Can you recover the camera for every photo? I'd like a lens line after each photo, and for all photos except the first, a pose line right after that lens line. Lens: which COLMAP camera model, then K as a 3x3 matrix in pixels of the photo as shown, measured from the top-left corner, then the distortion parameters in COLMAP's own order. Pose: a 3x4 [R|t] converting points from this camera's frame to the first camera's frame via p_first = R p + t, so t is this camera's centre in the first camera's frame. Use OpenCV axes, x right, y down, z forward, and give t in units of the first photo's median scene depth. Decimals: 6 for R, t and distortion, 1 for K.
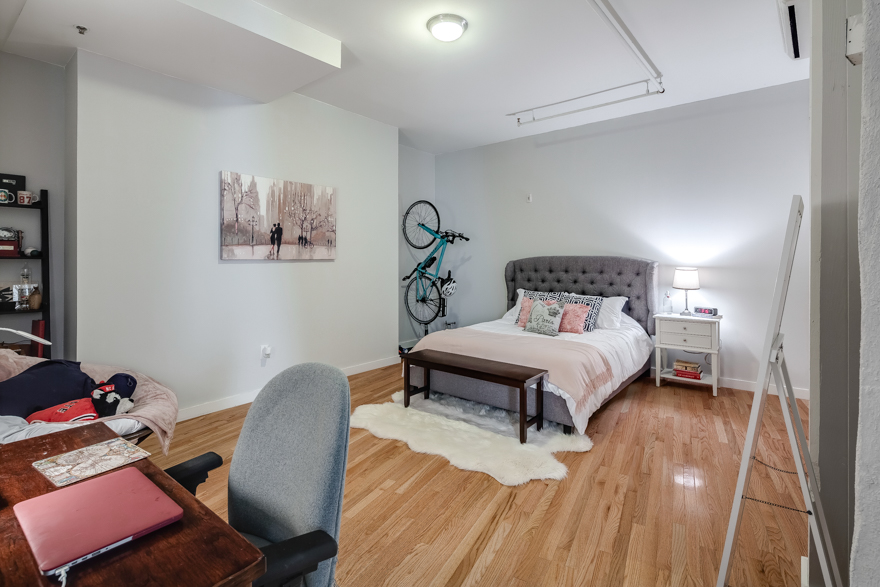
lens RADIAL K [[430.8, 0, 436.6], [0, 430.8, 263.0], [0, 0, 1]] dist [0.002696, 0.000033]
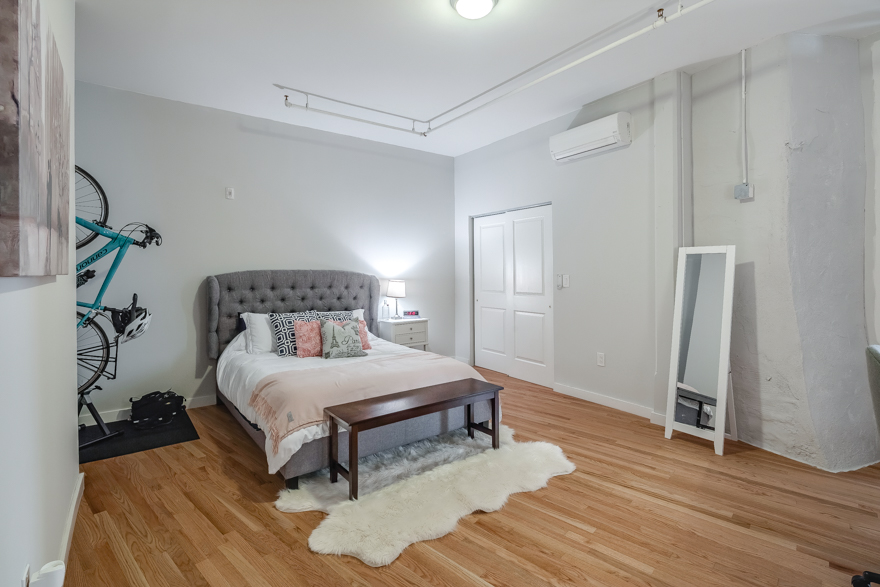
lens RADIAL K [[433.6, 0, 430.4], [0, 433.6, 275.0], [0, 0, 1]] dist [-0.000779, -0.001726]
pose [[0.222220, -0.005945, 0.974979, -0.569591], [0.013976, 0.999898, 0.002911, -0.005061], [-0.974896, 0.012979, 0.222280, 0.613736]]
